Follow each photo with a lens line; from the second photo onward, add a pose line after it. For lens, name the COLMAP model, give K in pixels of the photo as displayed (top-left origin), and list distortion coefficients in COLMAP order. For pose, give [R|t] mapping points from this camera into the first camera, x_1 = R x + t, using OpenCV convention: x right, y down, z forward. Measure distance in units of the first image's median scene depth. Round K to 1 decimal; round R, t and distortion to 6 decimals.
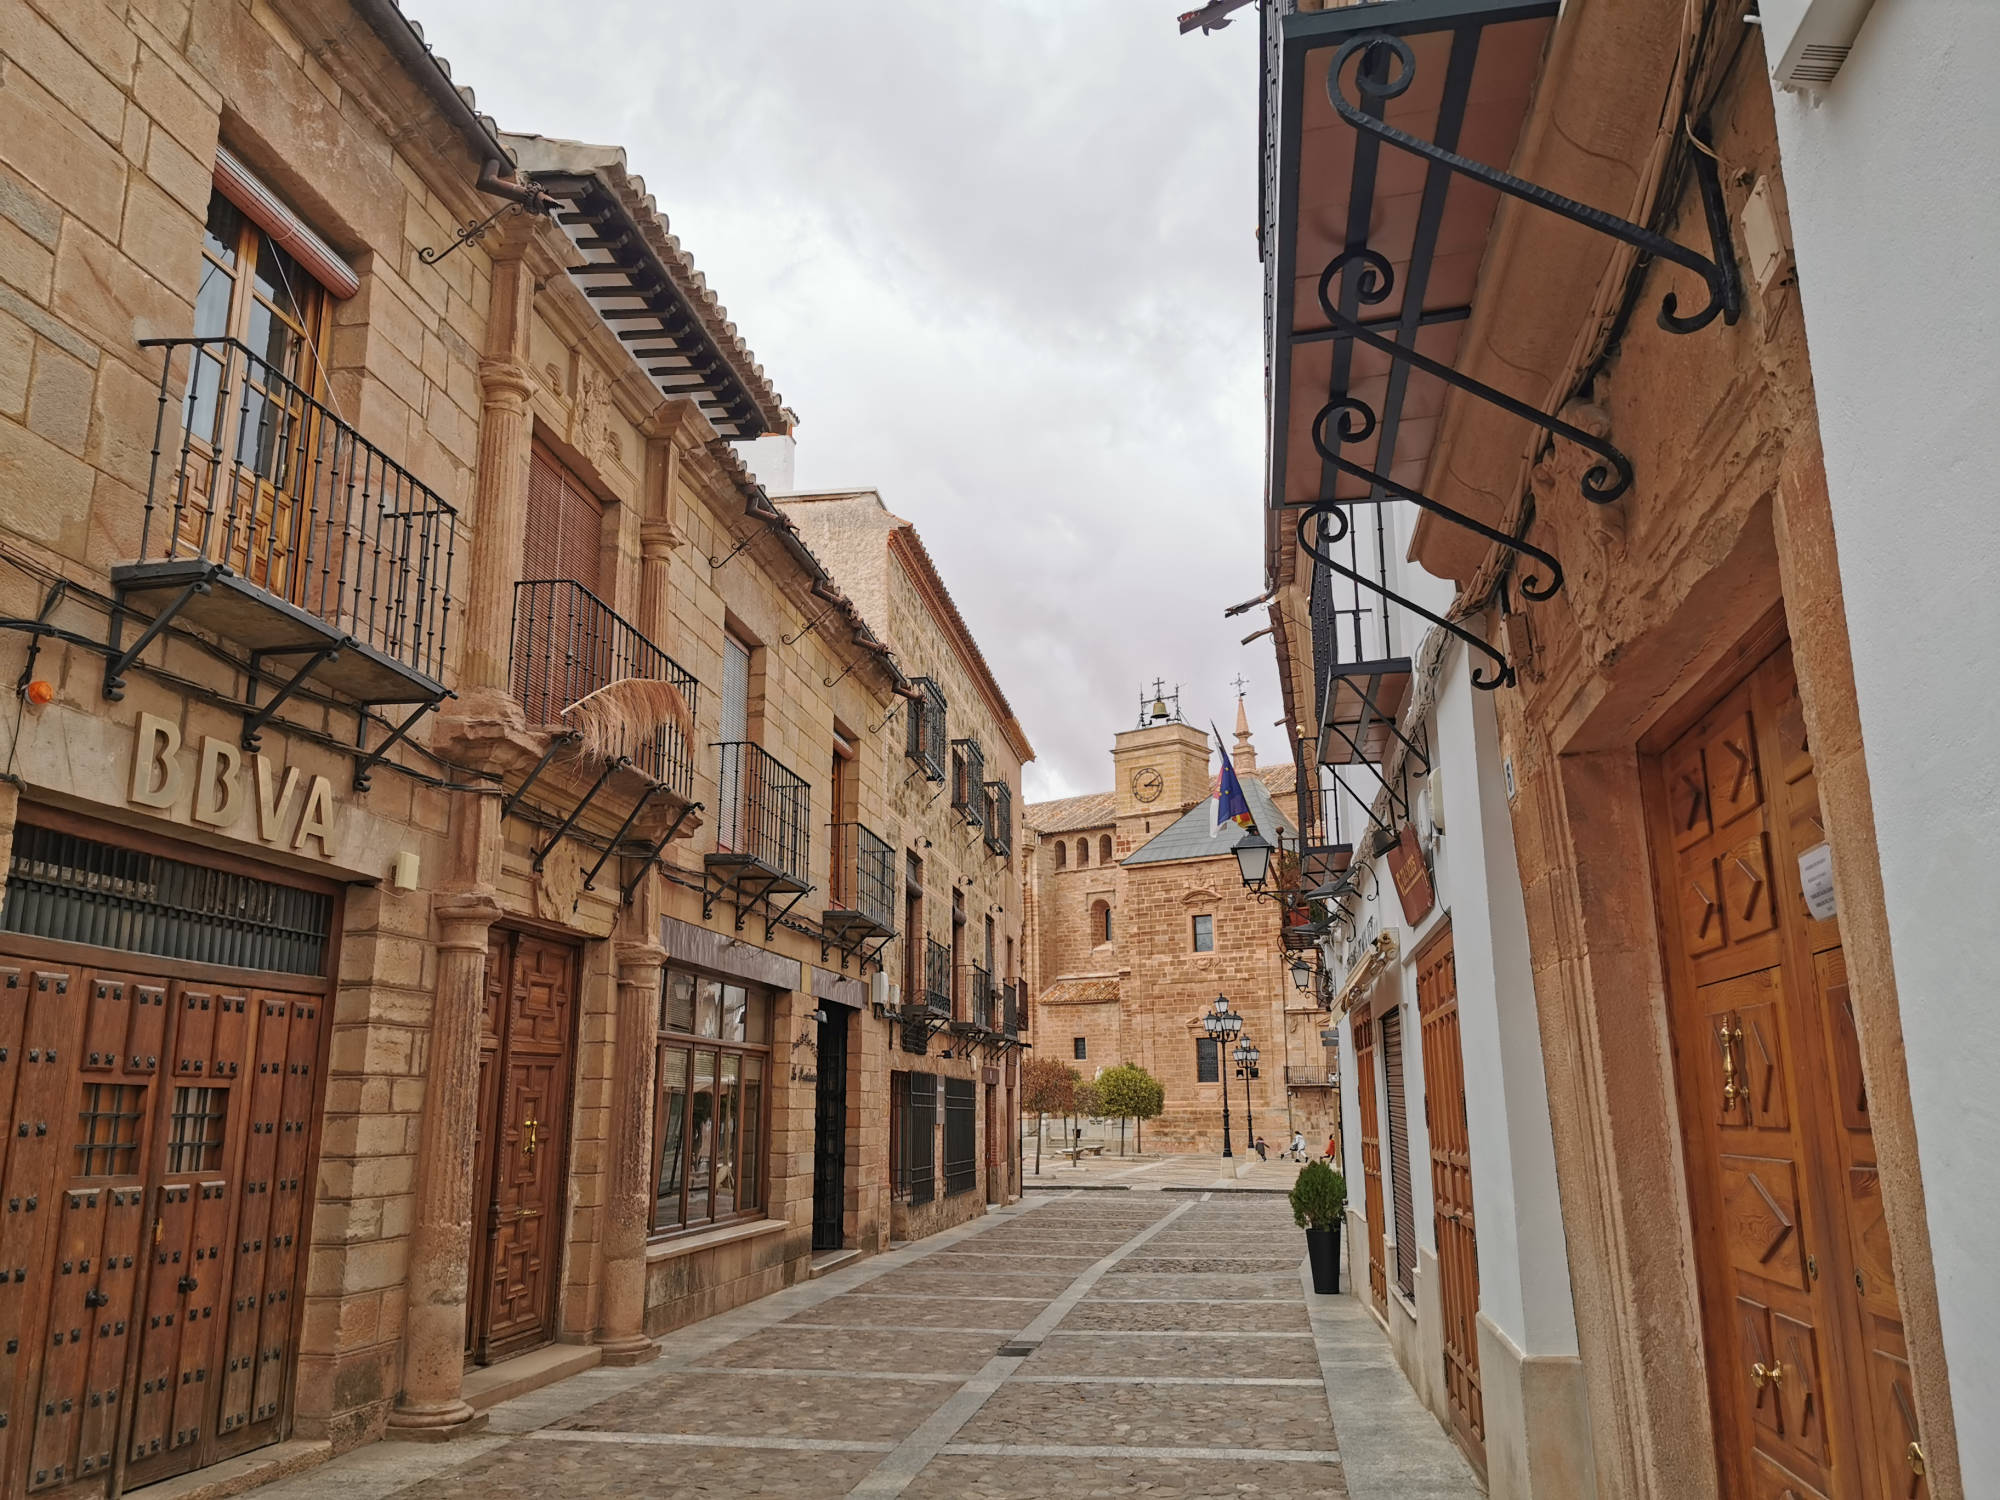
lens RADIAL K [[1497.8, 0, 988.8], [0, 1497.8, 753.4], [0, 0, 1]] dist [-0.004418, 0.001583]
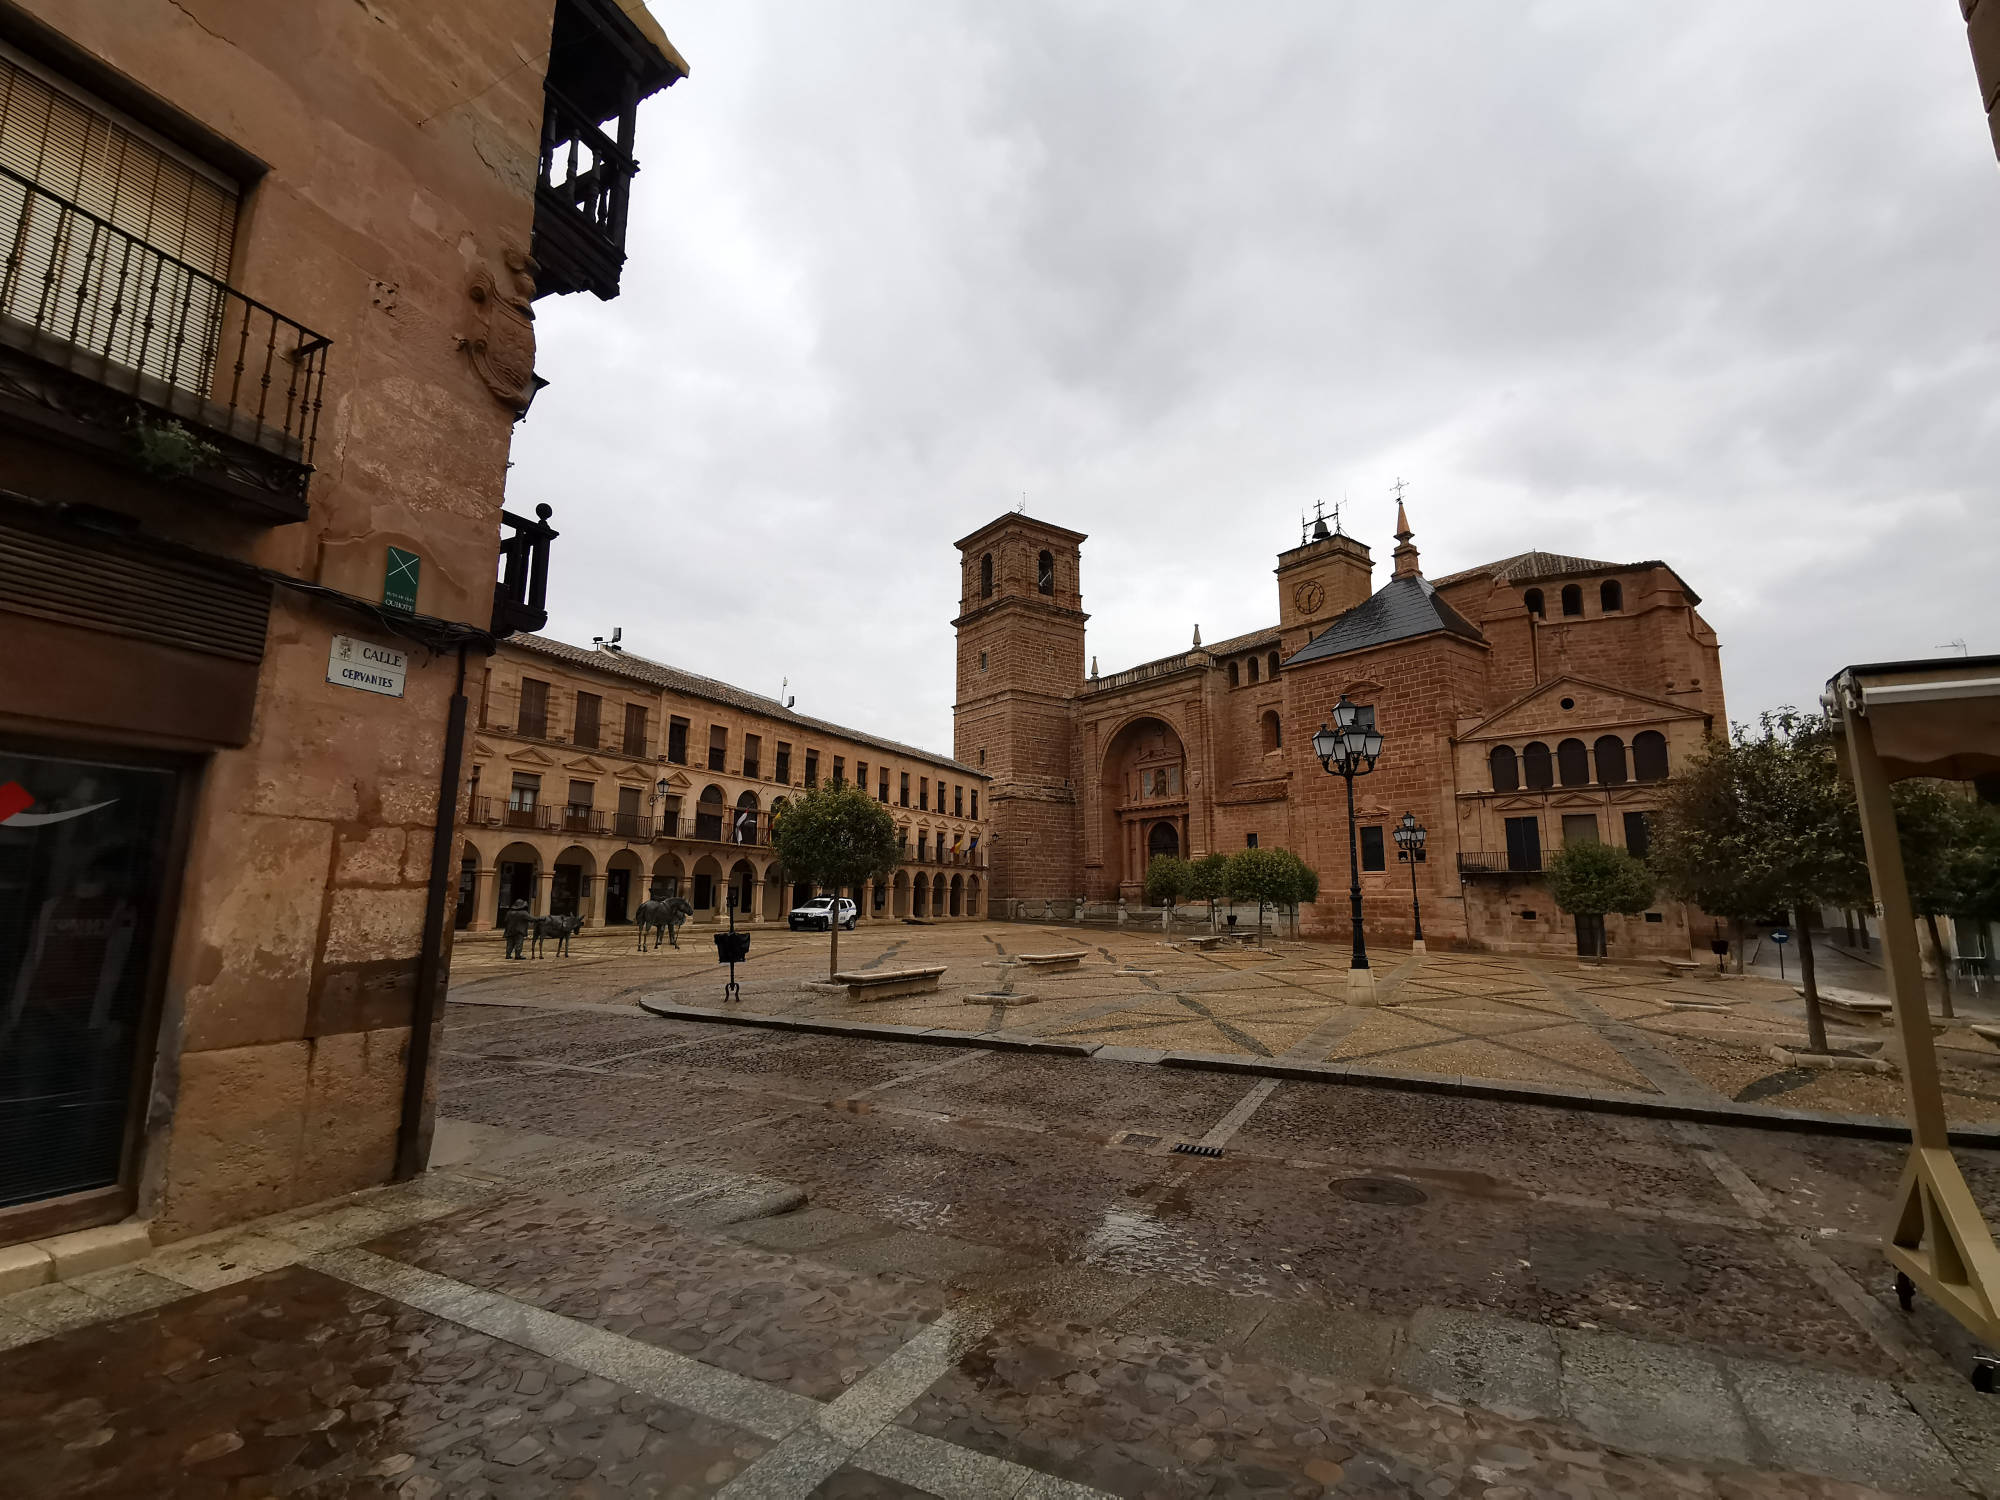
lens RADIAL K [[908.1, 0, 1000.0], [0, 908.1, 750.0], [0, 0, 1]] dist [-0.003515, 0.000676]
pose [[0.963826, -0.037462, -0.263886, 0.065345], [0.055296, 0.996637, 0.060480, 0.084424], [0.260732, -0.072884, 0.962656, 0.340286]]
